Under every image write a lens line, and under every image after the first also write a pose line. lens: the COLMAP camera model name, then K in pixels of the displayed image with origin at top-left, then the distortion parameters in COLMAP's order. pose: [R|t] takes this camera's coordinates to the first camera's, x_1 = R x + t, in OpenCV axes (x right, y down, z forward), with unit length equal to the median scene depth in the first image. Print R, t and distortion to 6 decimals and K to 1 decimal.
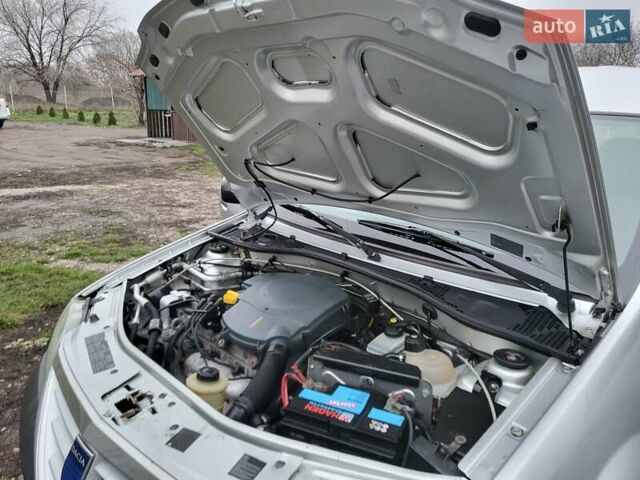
lens RADIAL K [[492.6, 0, 320.0], [0, 492.6, 240.0], [0, 0, 1]] dist [0.008888, -0.007355]
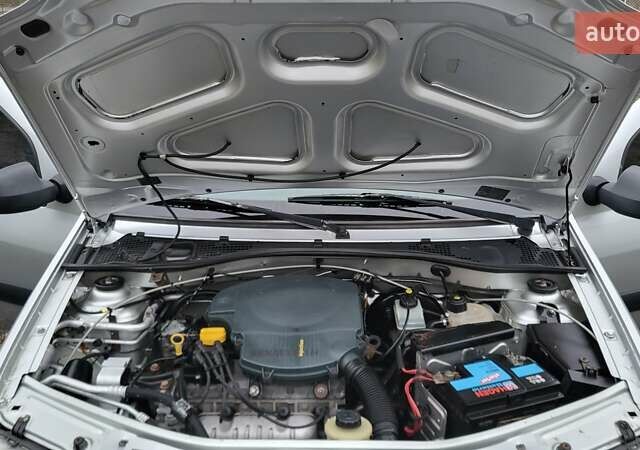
lens RADIAL K [[609.5, 0, 320.0], [0, 609.5, 225.0], [0, 0, 1]] dist [0.010046, 0.014073]
pose [[0.721165, -0.261793, 0.641393, -0.114498], [0.200113, 0.965102, 0.168916, -0.032542], [-0.663231, 0.006535, 0.748386, 0.031628]]
